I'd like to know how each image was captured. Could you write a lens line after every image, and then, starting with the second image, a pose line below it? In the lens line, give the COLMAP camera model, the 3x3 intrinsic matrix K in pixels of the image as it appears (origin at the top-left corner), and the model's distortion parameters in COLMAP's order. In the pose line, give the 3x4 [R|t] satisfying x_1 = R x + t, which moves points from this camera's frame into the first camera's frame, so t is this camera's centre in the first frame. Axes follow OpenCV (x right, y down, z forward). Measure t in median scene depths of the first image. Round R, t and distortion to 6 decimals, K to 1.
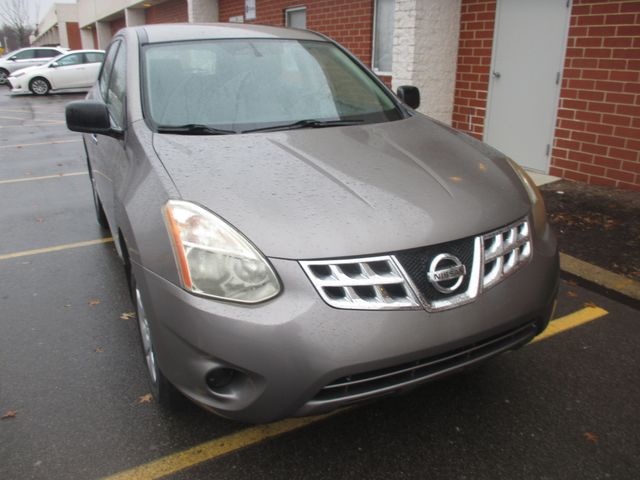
lens RADIAL K [[527.4, 0, 320.7], [0, 527.4, 234.2], [0, 0, 1]] dist [-0.046172, 0.004964]
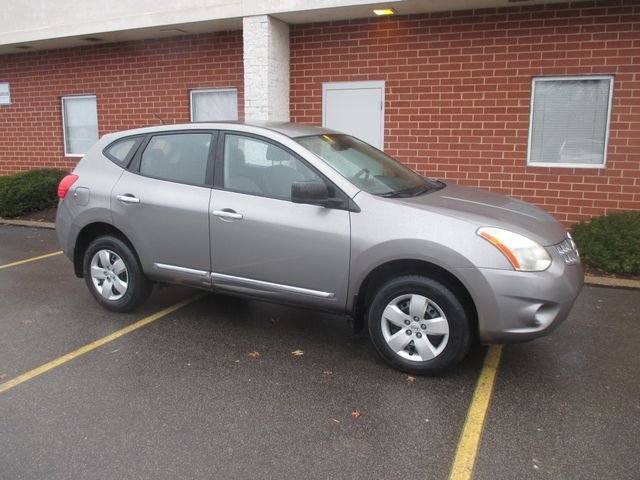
lens RADIAL K [[527.4, 0, 321.6], [0, 527.4, 234.9], [0, 0, 1]] dist [-0.046172, 0.004964]
pose [[0.791167, -0.113423, 0.600991, -0.510146], [0.199052, 0.976906, -0.077671, -0.003188], [-0.578302, 0.181079, 0.795473, -0.028885]]
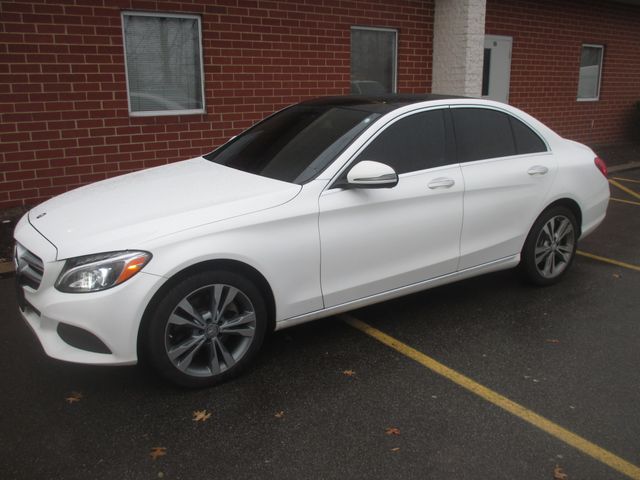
lens RADIAL K [[579.9, 0, 324.3], [0, 579.9, 235.1], [0, 0, 1]] dist [-0.044448, 0.000000]
pose [[-0.125905, -0.259965, 0.957375, -0.581984], [0.325291, 0.900880, 0.287403, -0.144366], [-0.937195, 0.347611, -0.028861, 0.370104]]
